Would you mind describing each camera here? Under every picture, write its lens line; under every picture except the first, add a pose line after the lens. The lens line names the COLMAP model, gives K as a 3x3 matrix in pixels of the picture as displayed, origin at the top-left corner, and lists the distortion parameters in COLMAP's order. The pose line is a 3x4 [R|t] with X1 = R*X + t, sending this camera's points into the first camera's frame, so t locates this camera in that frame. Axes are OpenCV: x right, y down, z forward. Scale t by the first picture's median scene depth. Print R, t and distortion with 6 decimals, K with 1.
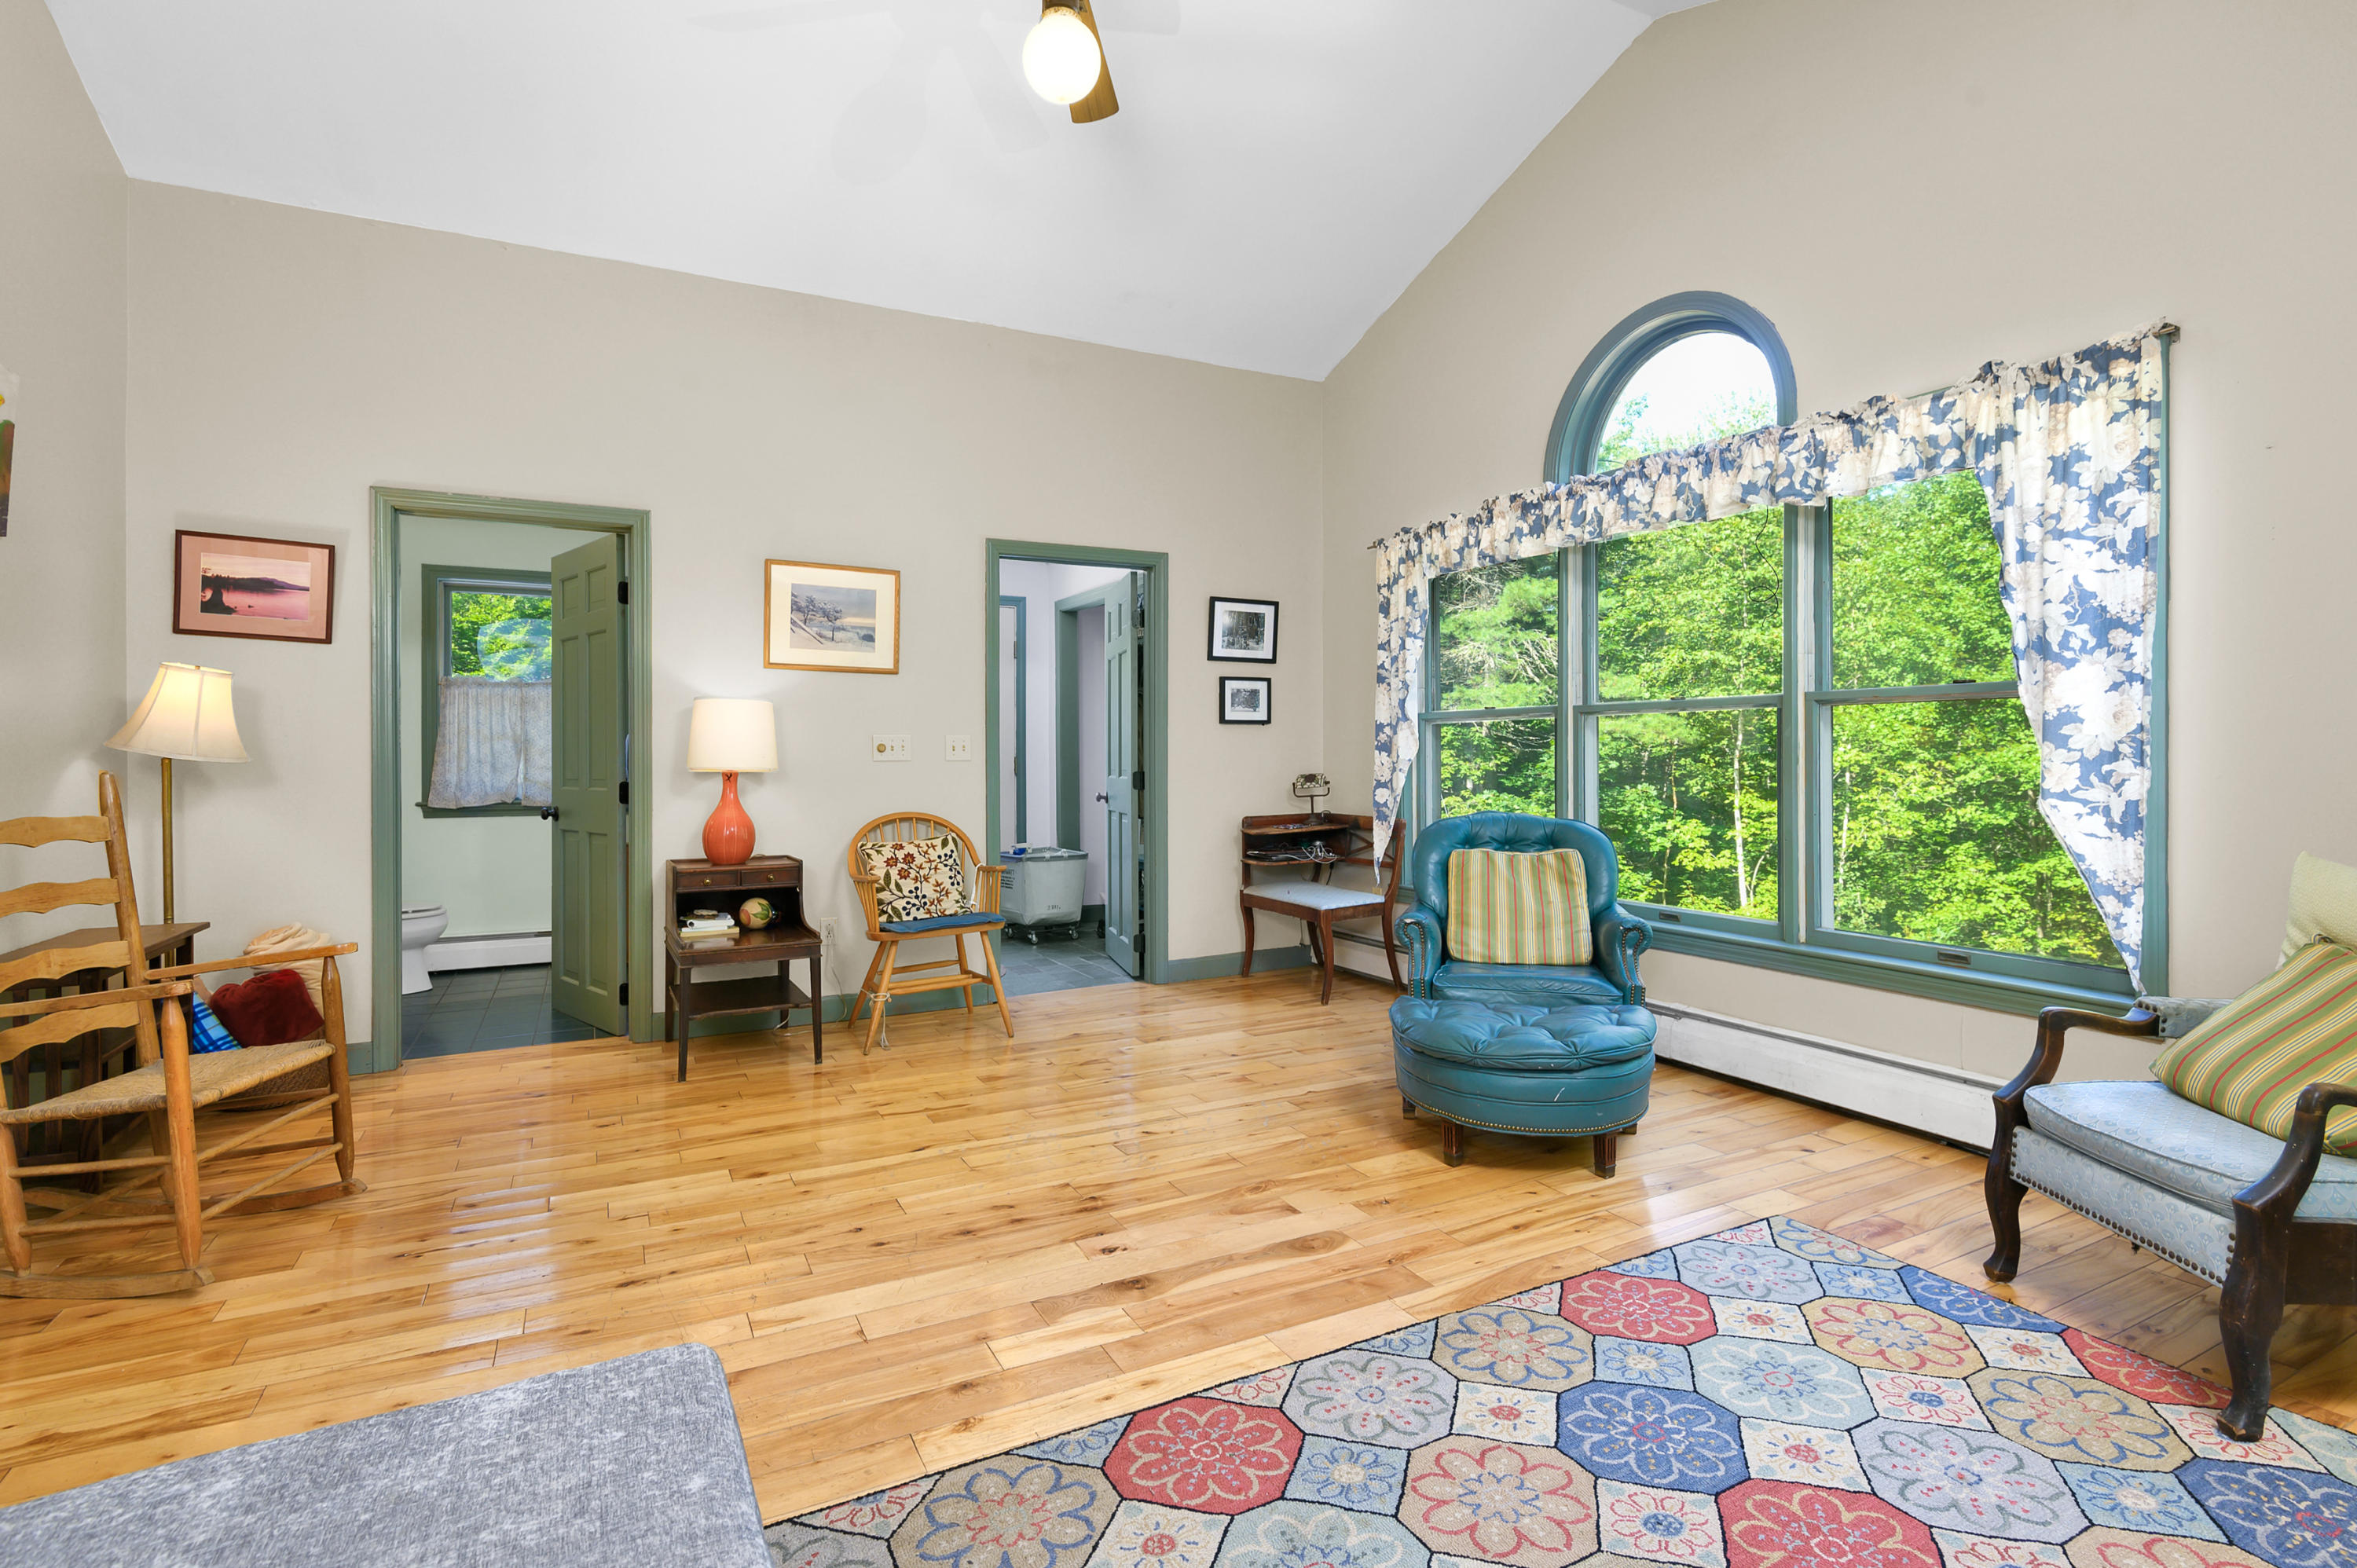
lens RADIAL K [[1109.2, 0, 1184.9], [0, 1109.2, 769.4], [0, 0, 1]] dist [-0.016430, -0.002828]
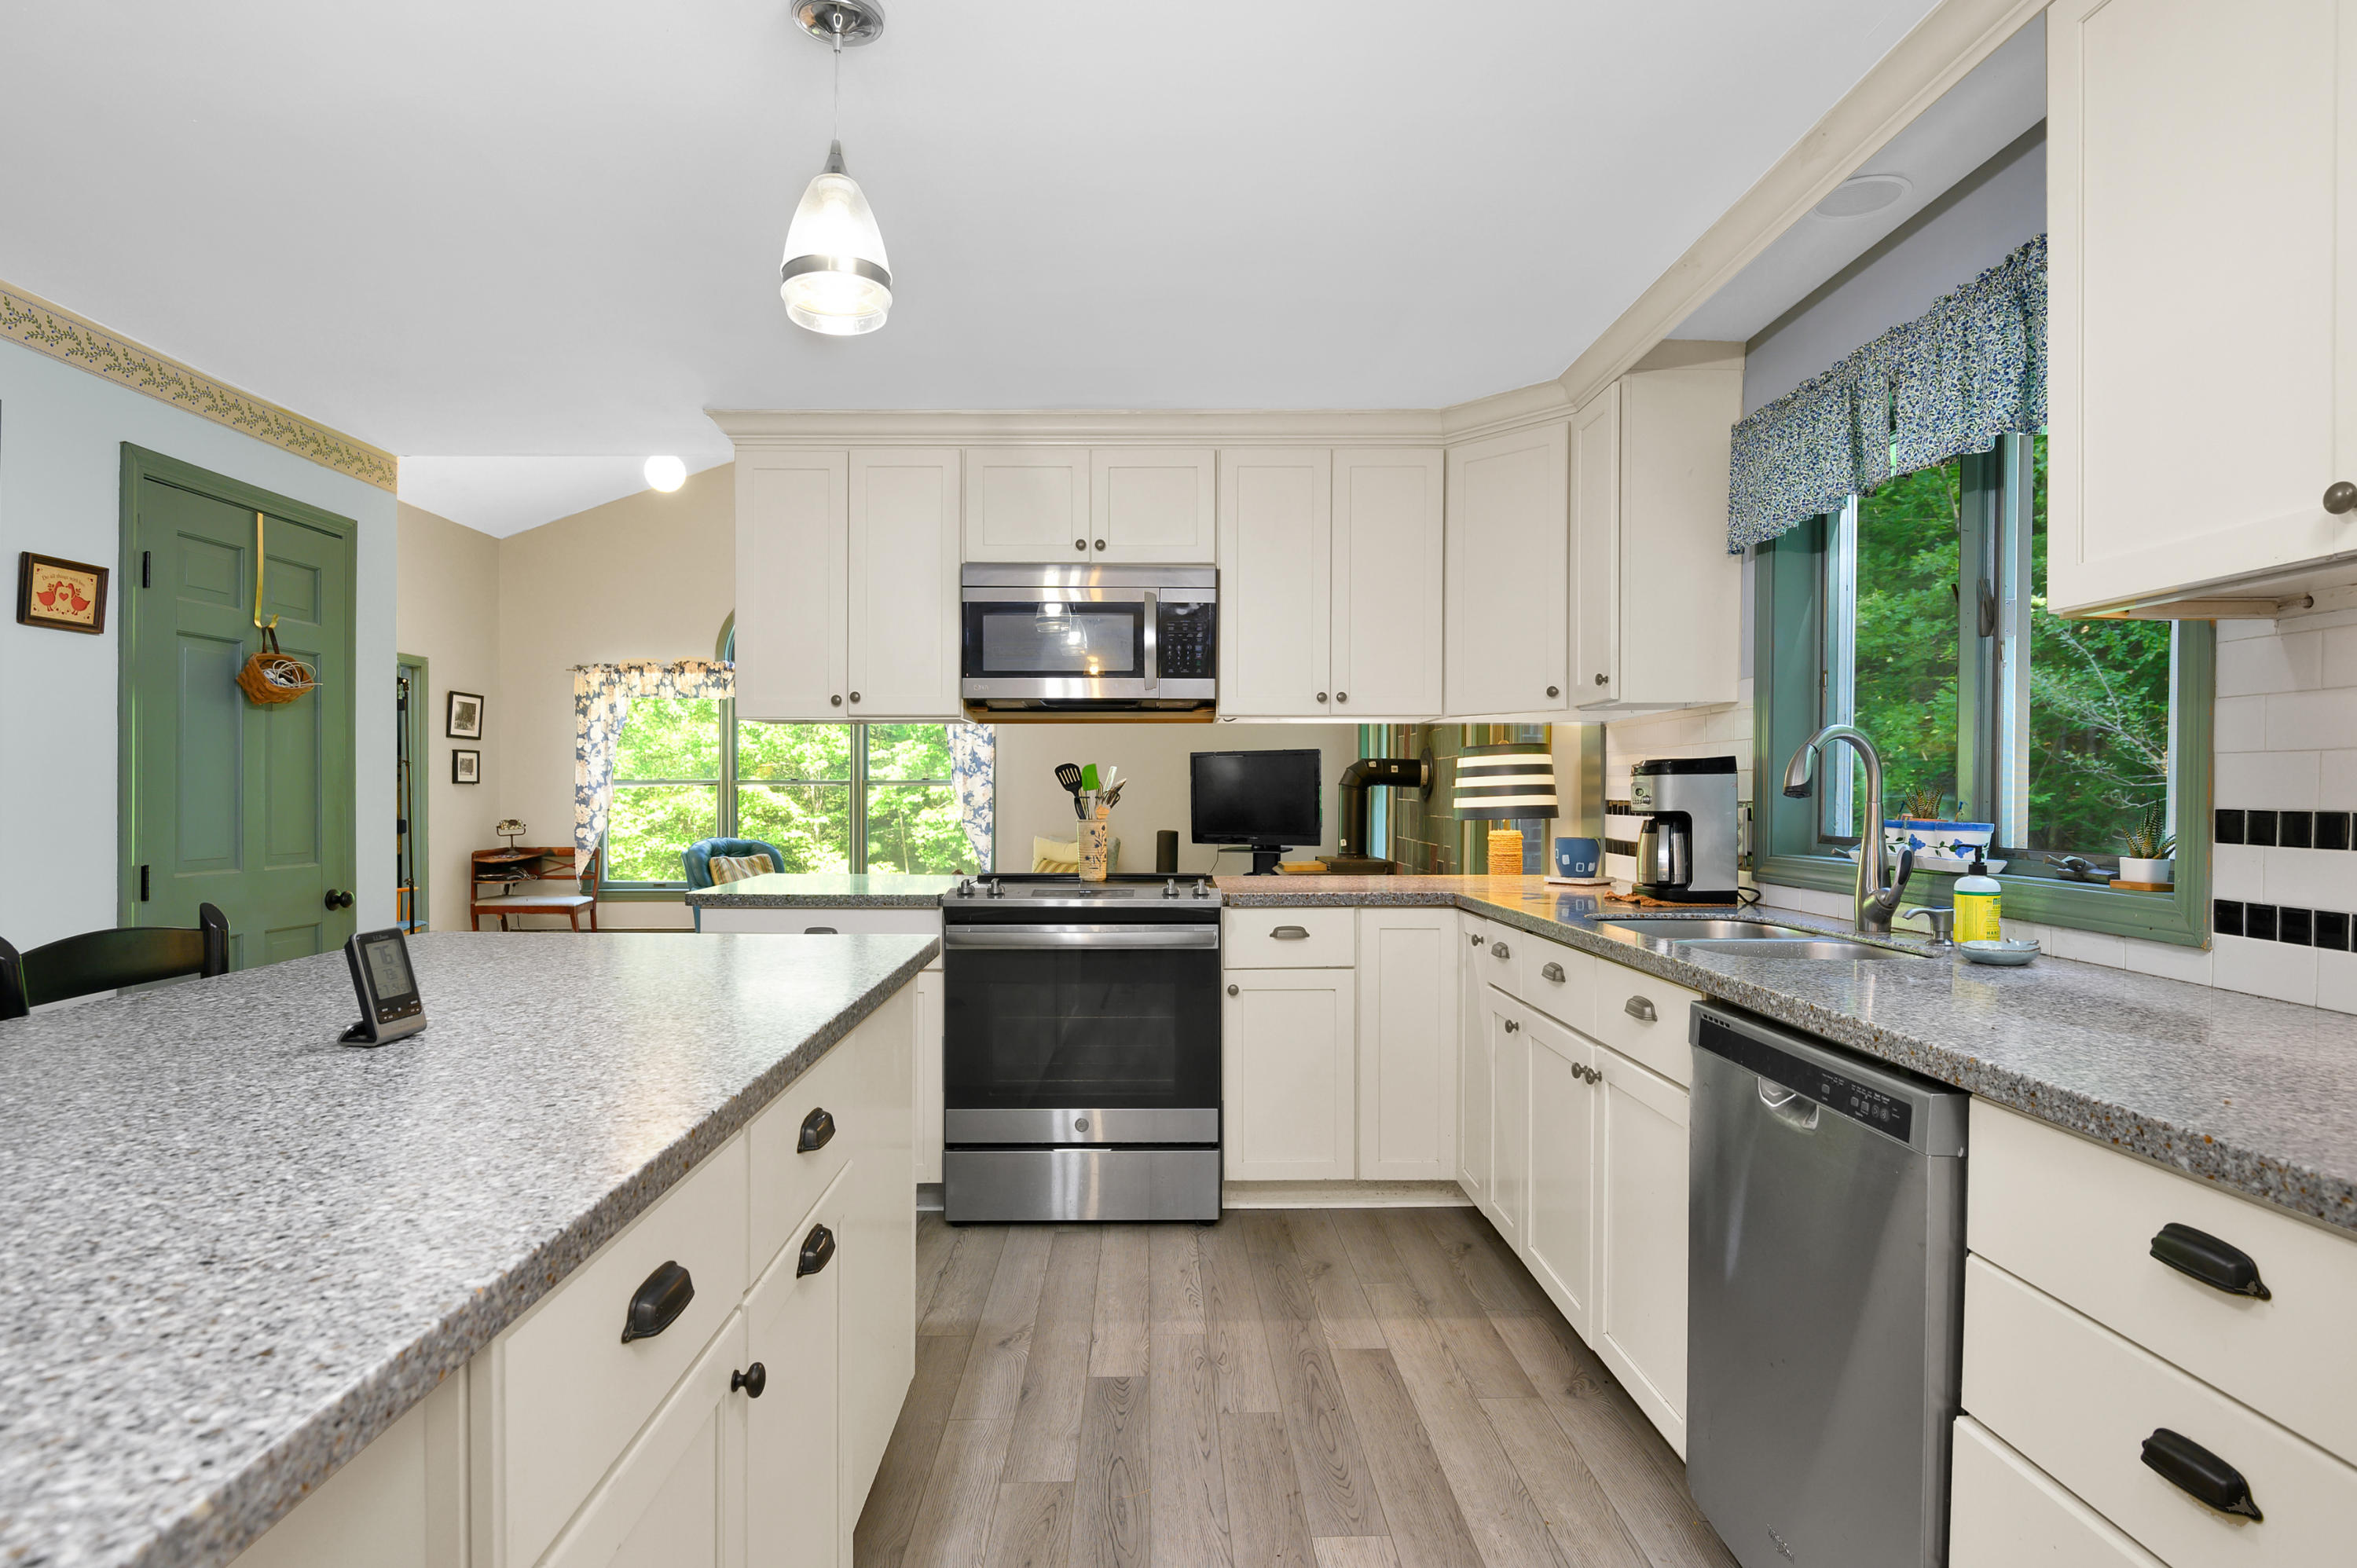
lens RADIAL K [[1208.6, 0, 1176.5], [0, 1208.6, 797.4], [0, 0, 1]] dist [-0.001093, -0.000032]
pose [[0.441487, 0.001294, 0.897267, -0.961403], [0.008157, 0.999952, -0.005456, -0.009514], [-0.897231, 0.009728, 0.441455, -0.481312]]
